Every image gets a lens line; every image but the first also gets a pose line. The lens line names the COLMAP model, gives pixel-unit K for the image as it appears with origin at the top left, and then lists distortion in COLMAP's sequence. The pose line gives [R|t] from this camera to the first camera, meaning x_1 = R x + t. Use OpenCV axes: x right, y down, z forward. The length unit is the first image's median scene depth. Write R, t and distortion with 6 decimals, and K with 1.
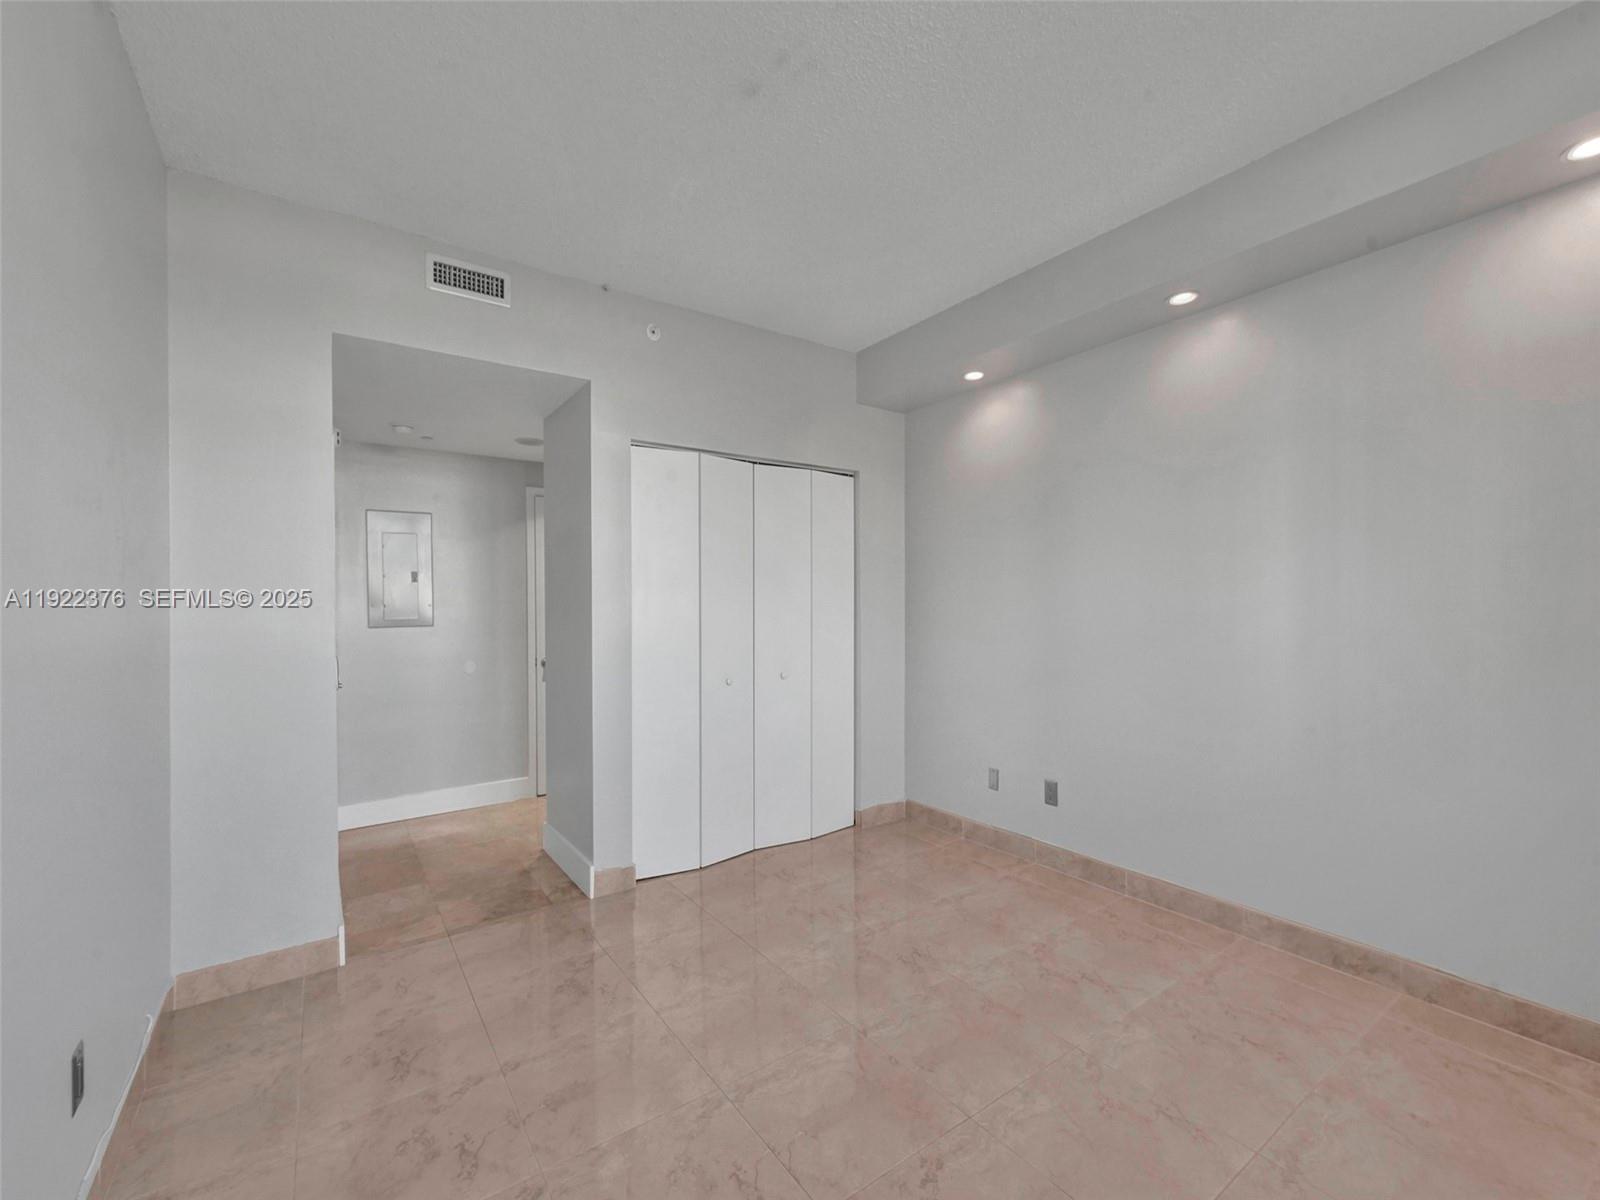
lens RADIAL K [[673.5, 0, 800.0], [0, 673.5, 600.0], [0, 0, 1]] dist [-0.000693, -0.000223]
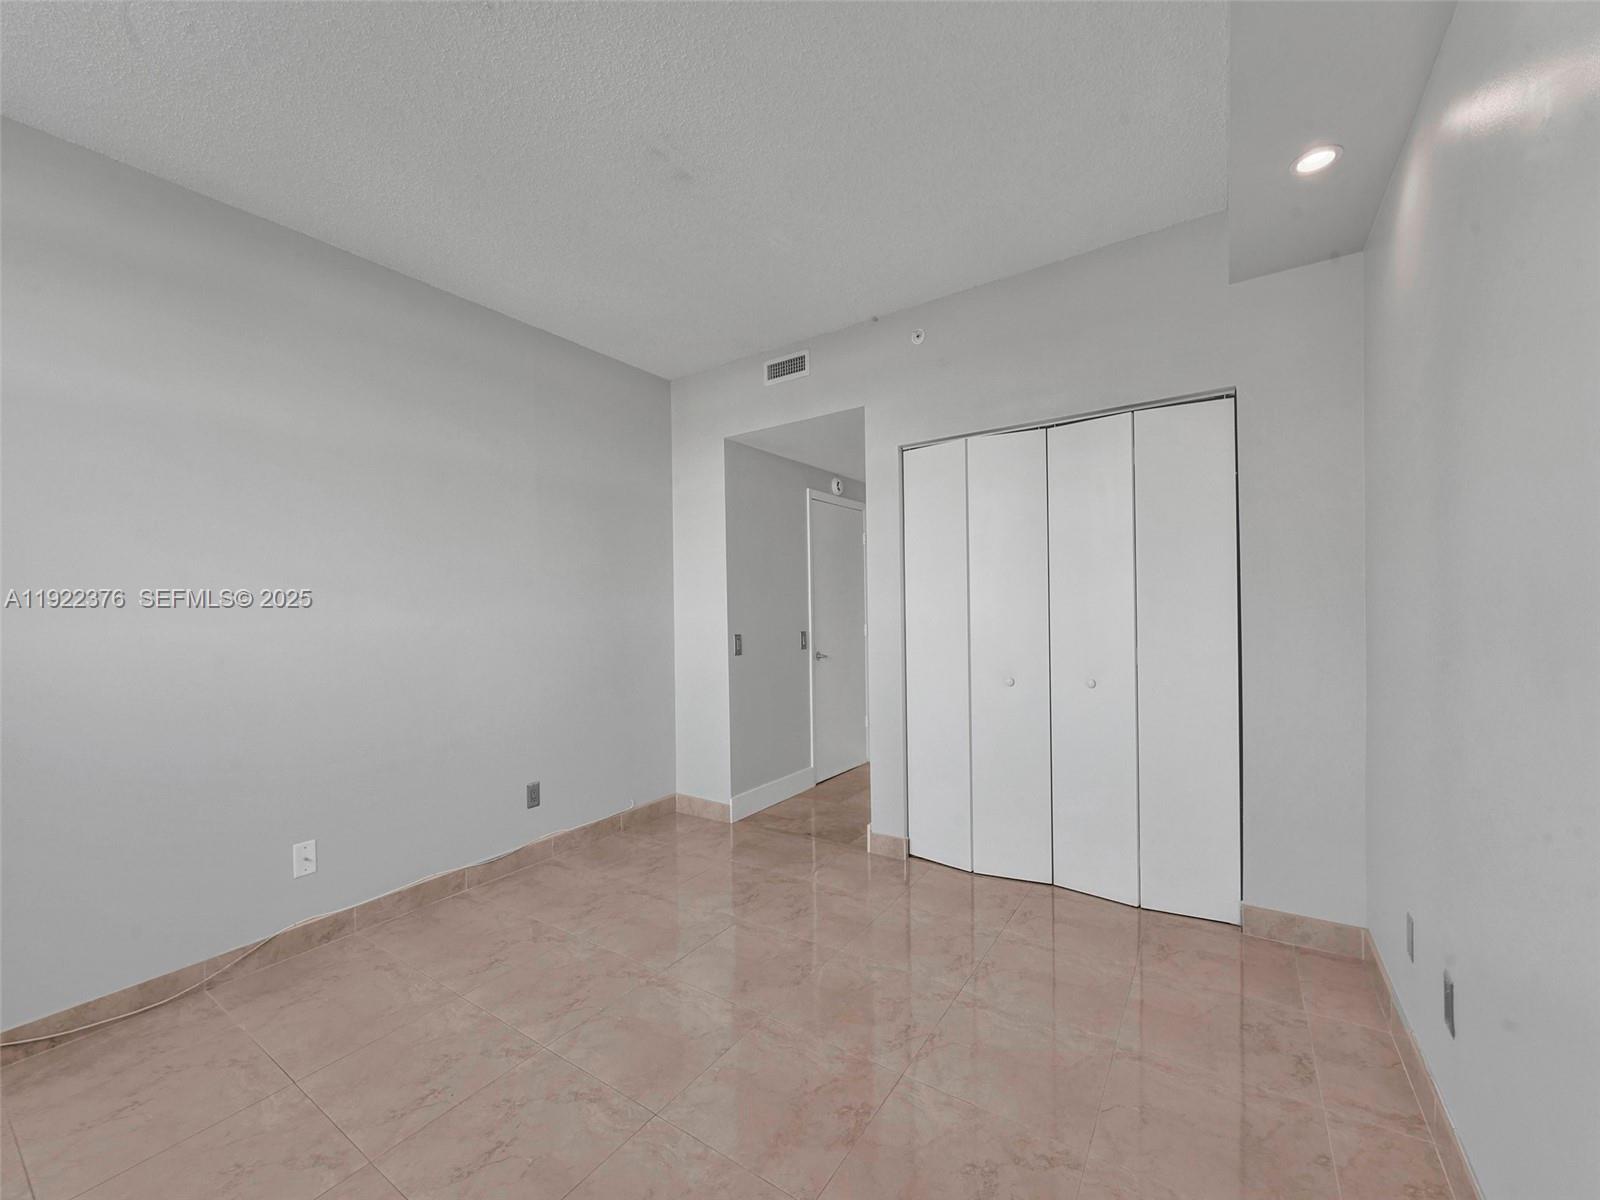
lens RADIAL K [[642.7, 0, 783.5], [0, 642.7, 606.7], [0, 0, 1]] dist [-0.001136, 0.000177]
pose [[0.337027, -0.000644, -0.941495, 0.633521], [0.031441, 0.999450, 0.010572, 0.000125], [0.940970, -0.033164, 0.336862, 0.454489]]
